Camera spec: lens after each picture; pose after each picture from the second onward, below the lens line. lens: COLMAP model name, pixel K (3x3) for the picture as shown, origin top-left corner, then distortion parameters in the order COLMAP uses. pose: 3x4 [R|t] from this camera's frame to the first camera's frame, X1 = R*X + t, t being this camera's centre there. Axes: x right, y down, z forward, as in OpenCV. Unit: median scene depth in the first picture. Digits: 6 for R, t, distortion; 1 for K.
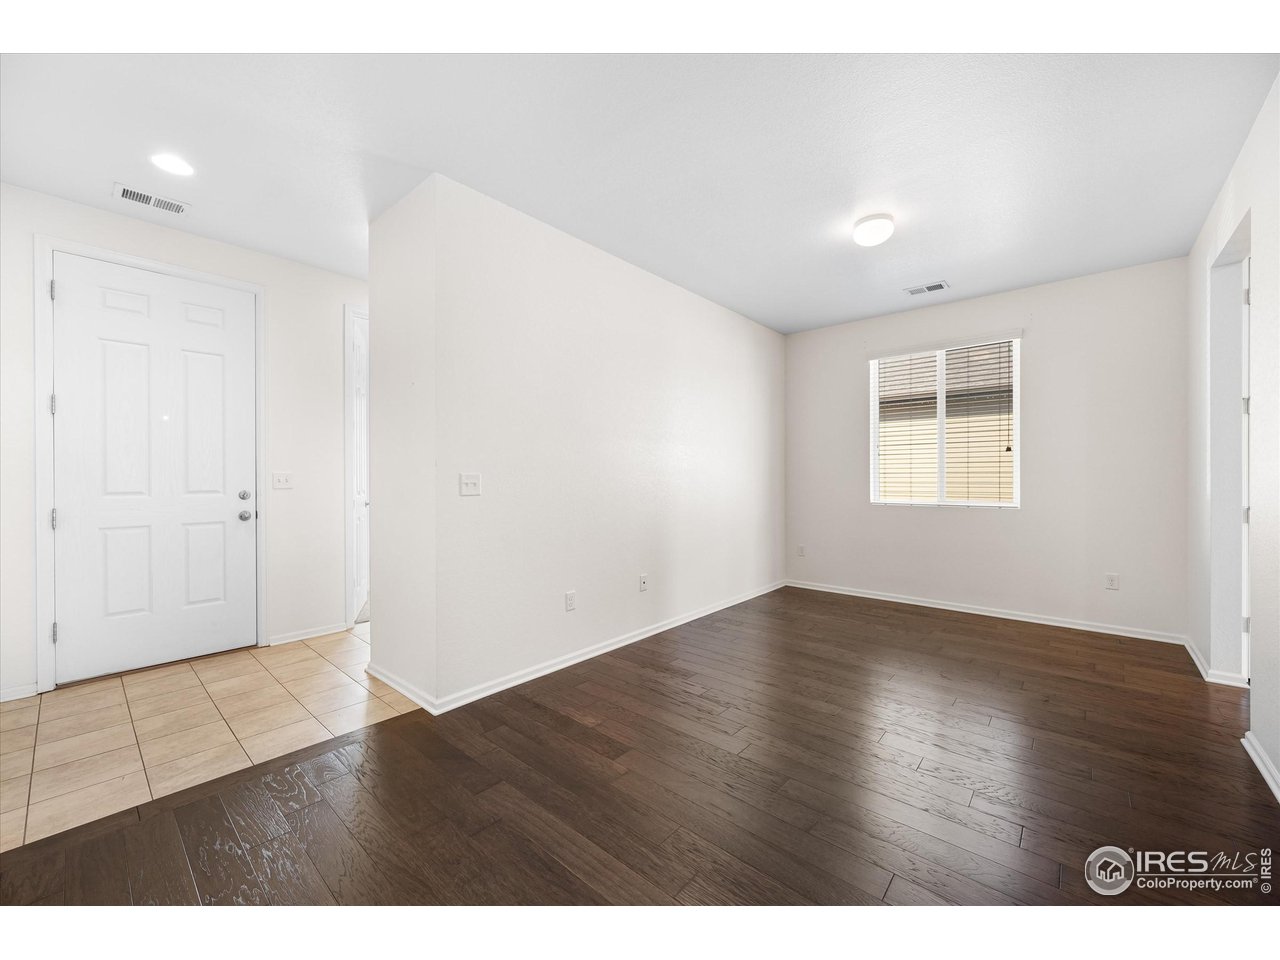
lens RADIAL K [[503.6, 0, 643.0], [0, 503.6, 478.7], [0, 0, 1]] dist [0.000852, -0.000026]
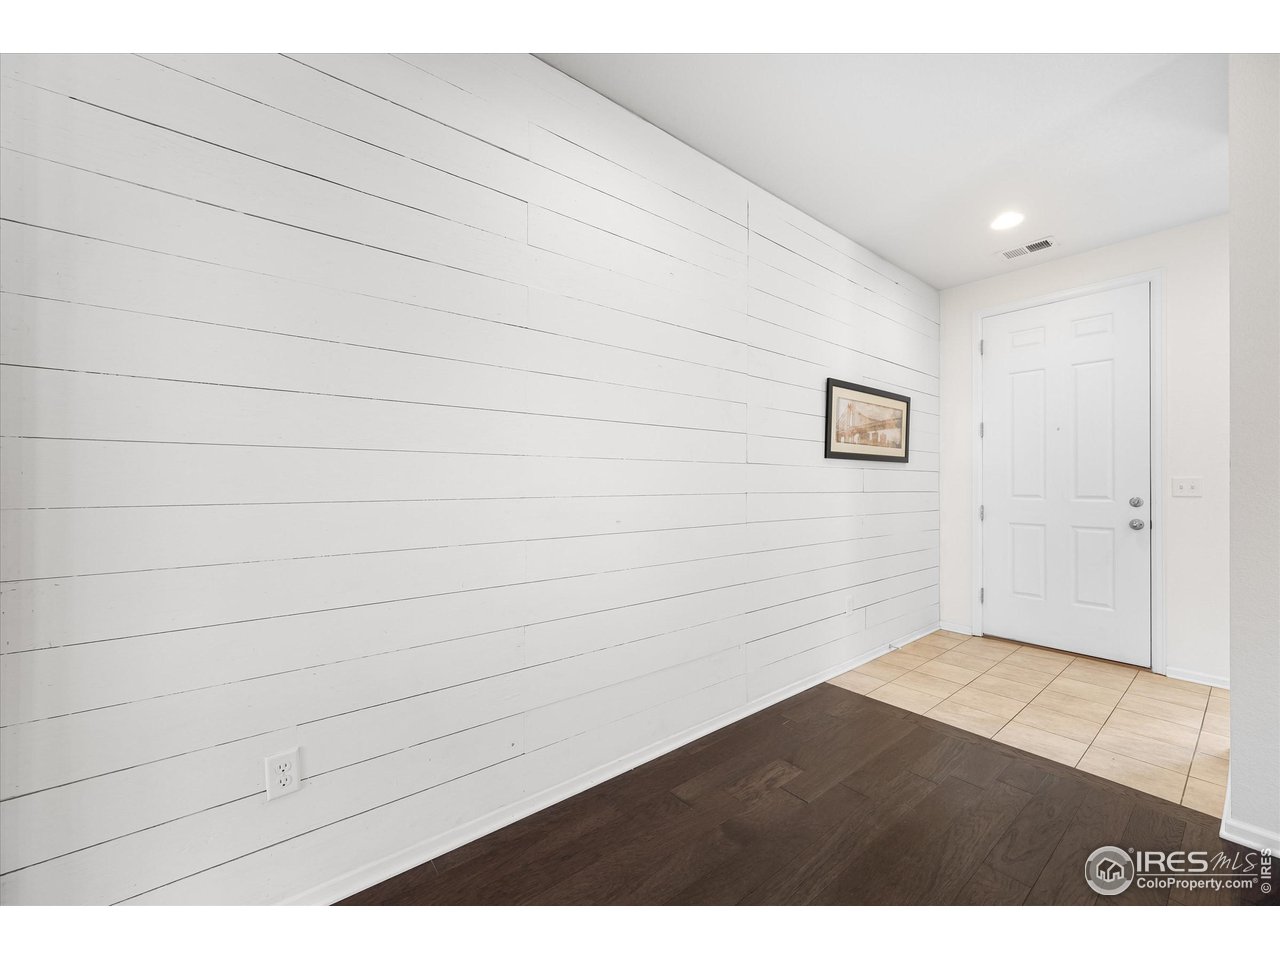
lens RADIAL K [[503.9, 0, 644.6], [0, 503.9, 482.1], [0, 0, 1]] dist [-0.001713, 0.000129]
pose [[-0.167794, 0.000379, -0.985822, 0.344409], [-0.007839, 0.999968, 0.001719, 0.001041], [0.985791, 0.008016, -0.167785, 0.318400]]
